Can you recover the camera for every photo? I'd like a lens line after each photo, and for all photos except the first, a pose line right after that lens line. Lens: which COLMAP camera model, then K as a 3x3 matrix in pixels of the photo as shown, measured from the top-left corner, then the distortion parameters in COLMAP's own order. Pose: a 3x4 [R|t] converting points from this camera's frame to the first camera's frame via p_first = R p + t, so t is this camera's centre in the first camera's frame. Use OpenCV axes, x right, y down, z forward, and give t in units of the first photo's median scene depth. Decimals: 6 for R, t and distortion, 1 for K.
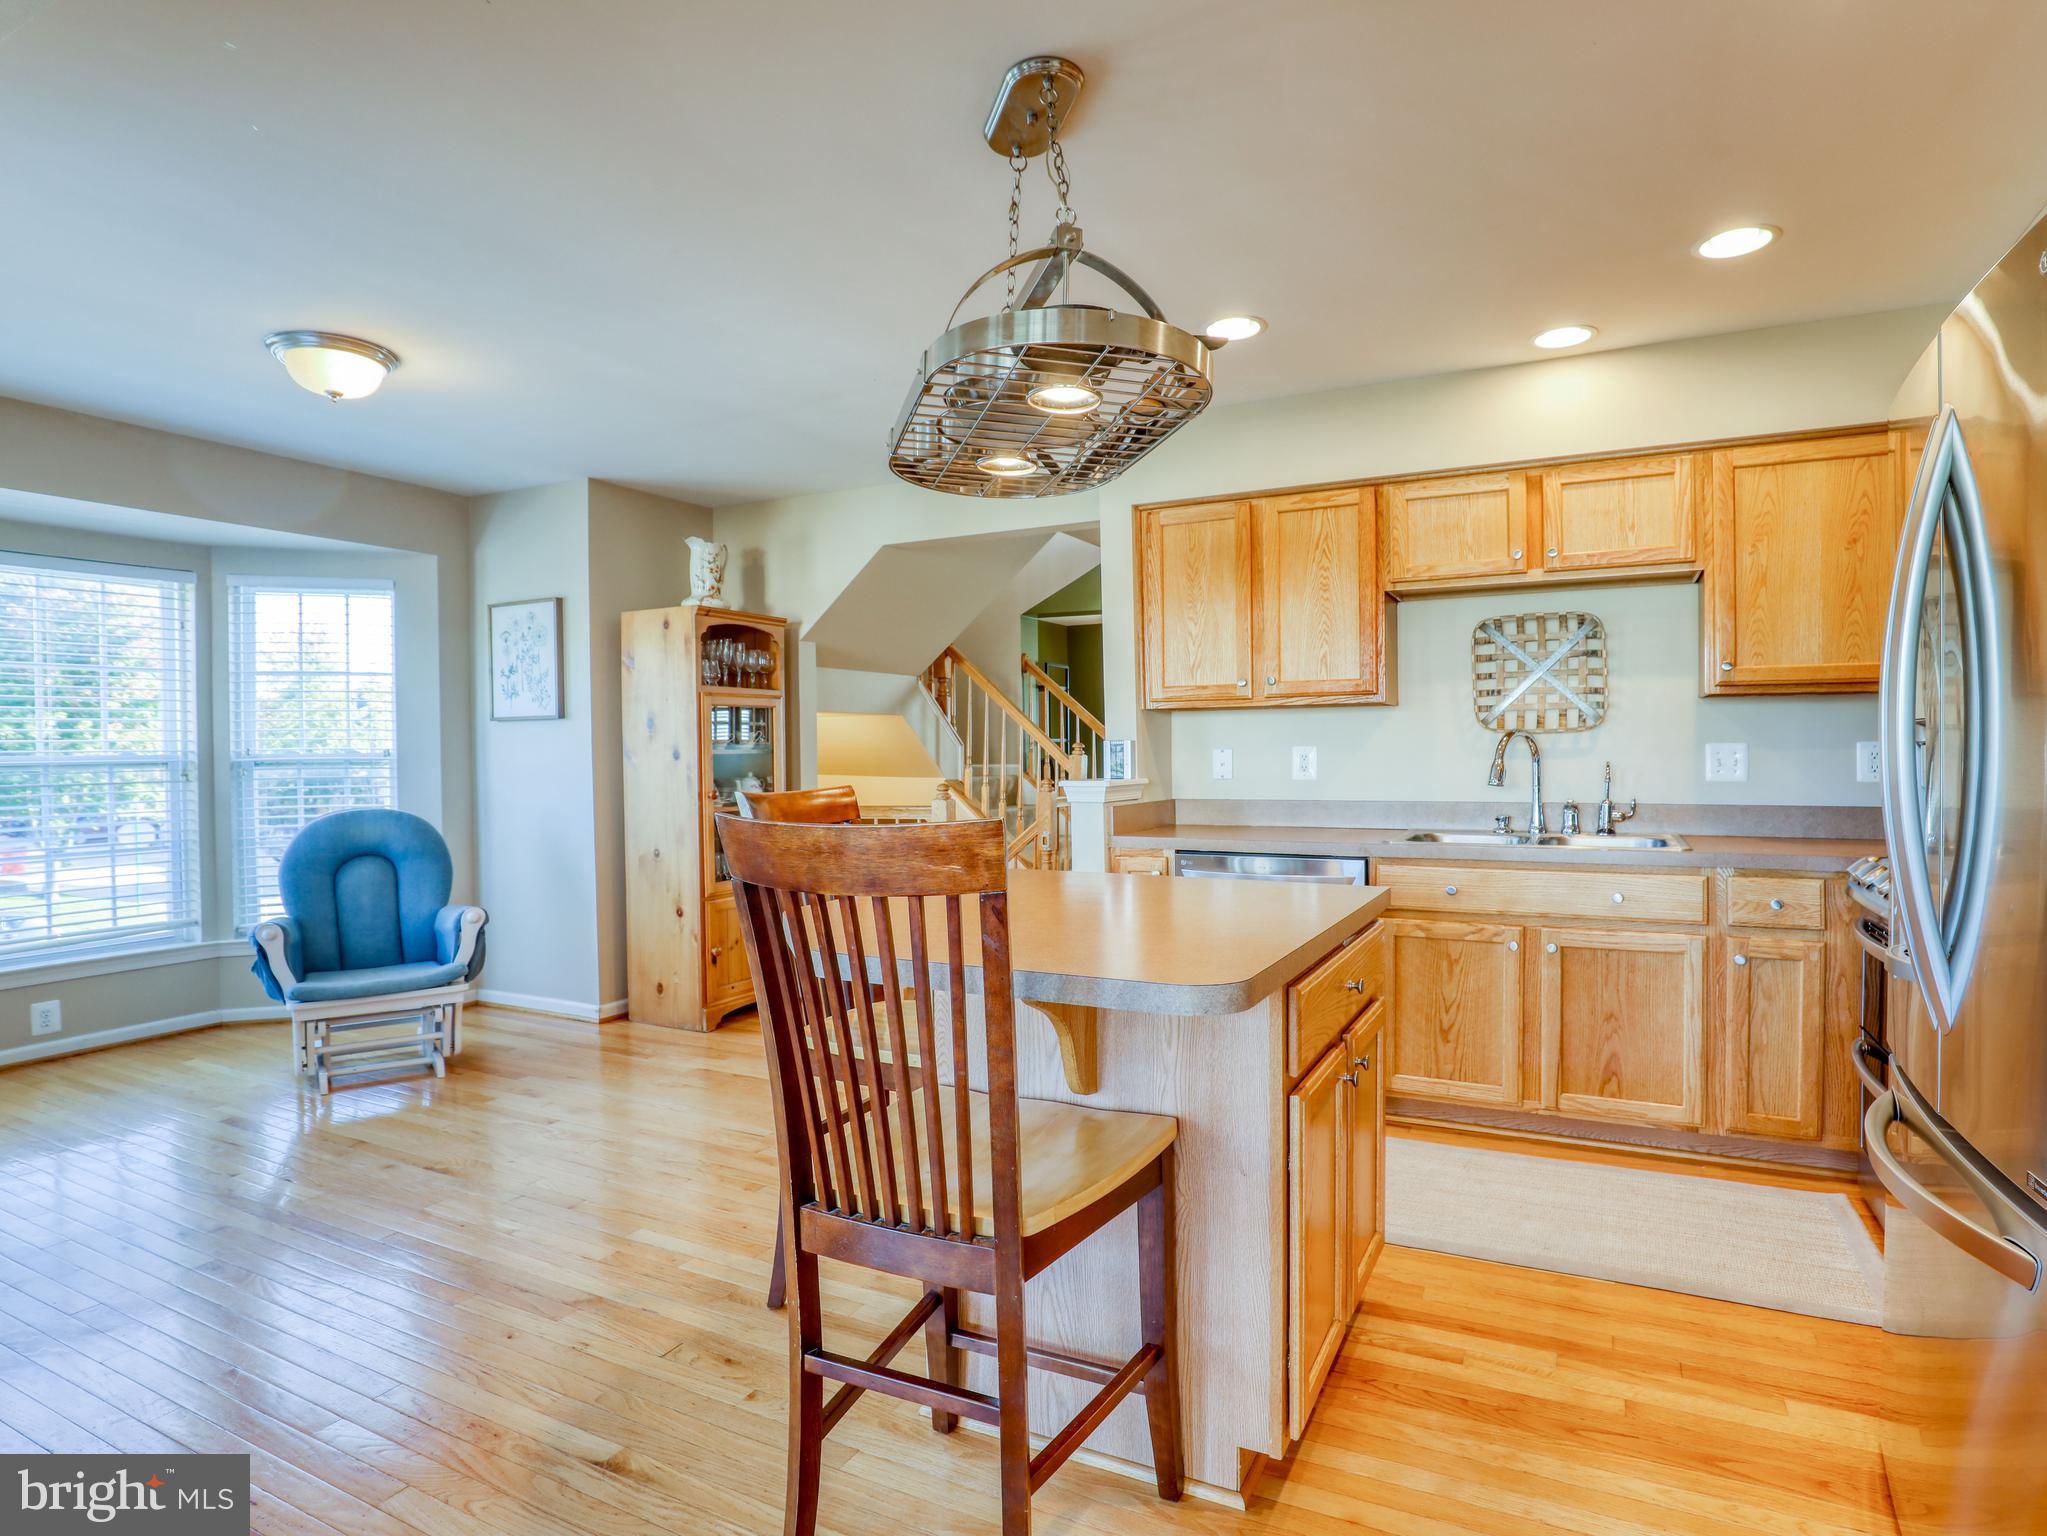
lens RADIAL K [[1077.2, 0, 1145.3], [0, 1077.2, 760.1], [0, 0, 1]] dist [-0.026786, 0.002015]
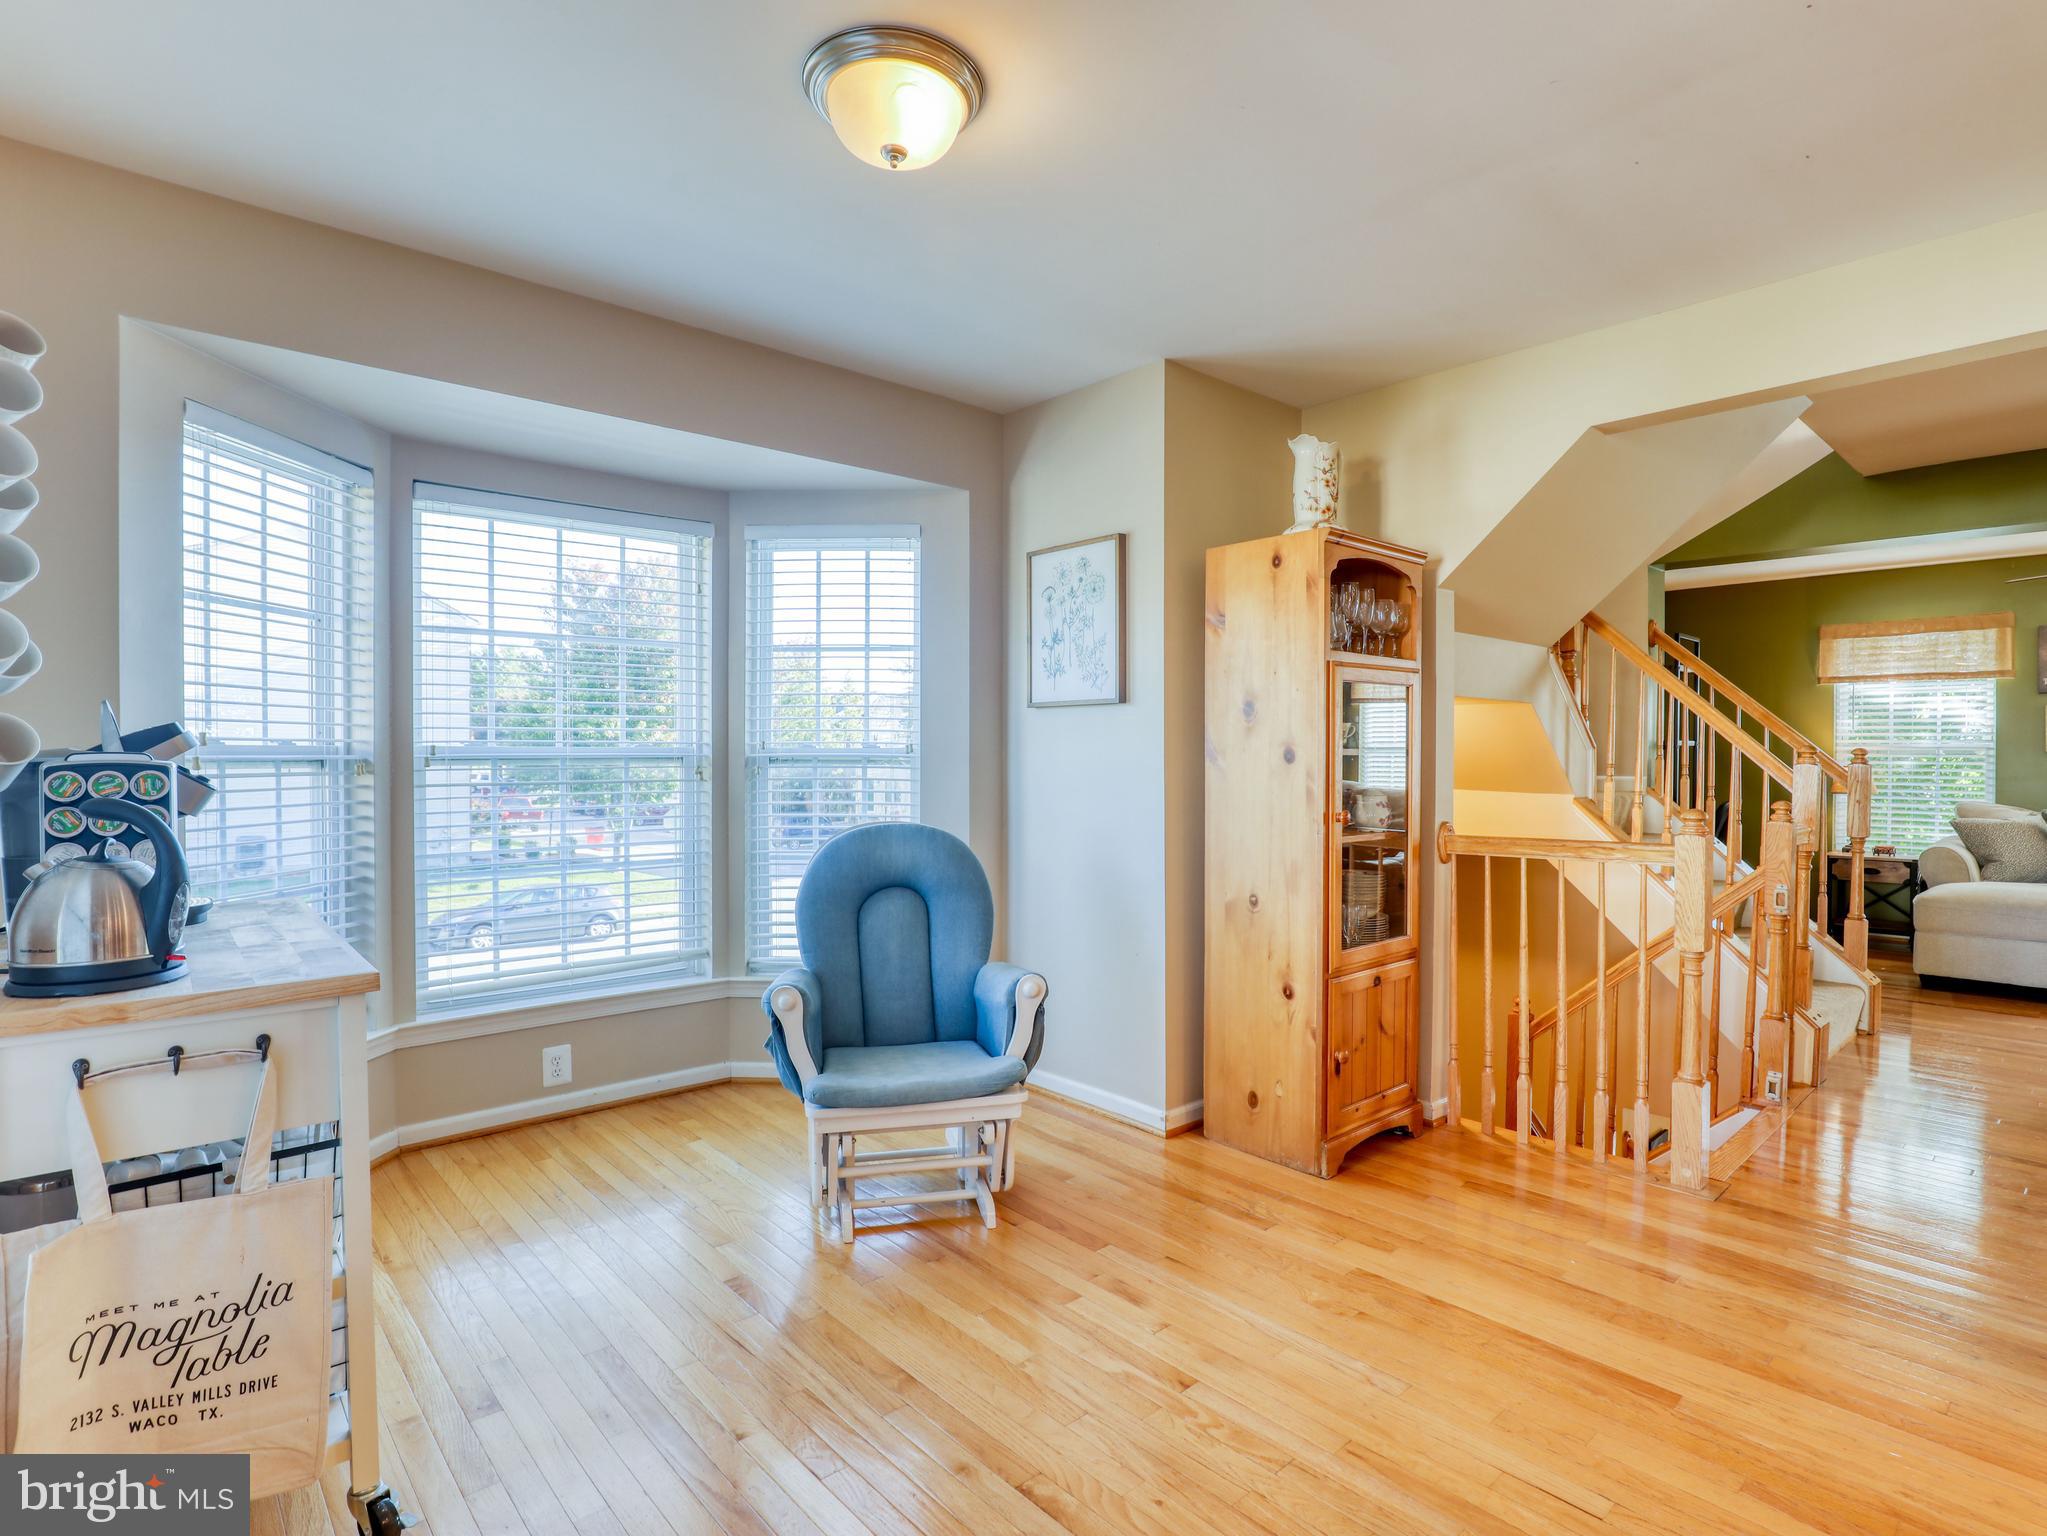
lens RADIAL K [[1053.8, 0, 1056.0], [0, 1053.8, 760.3], [0, 0, 1]] dist [-0.021903, 0.000754]
pose [[0.911572, 0.013986, -0.410903, -0.316369], [-0.015554, 0.999879, -0.000474, 0.000607], [0.410847, 0.006824, 0.911679, 0.362105]]
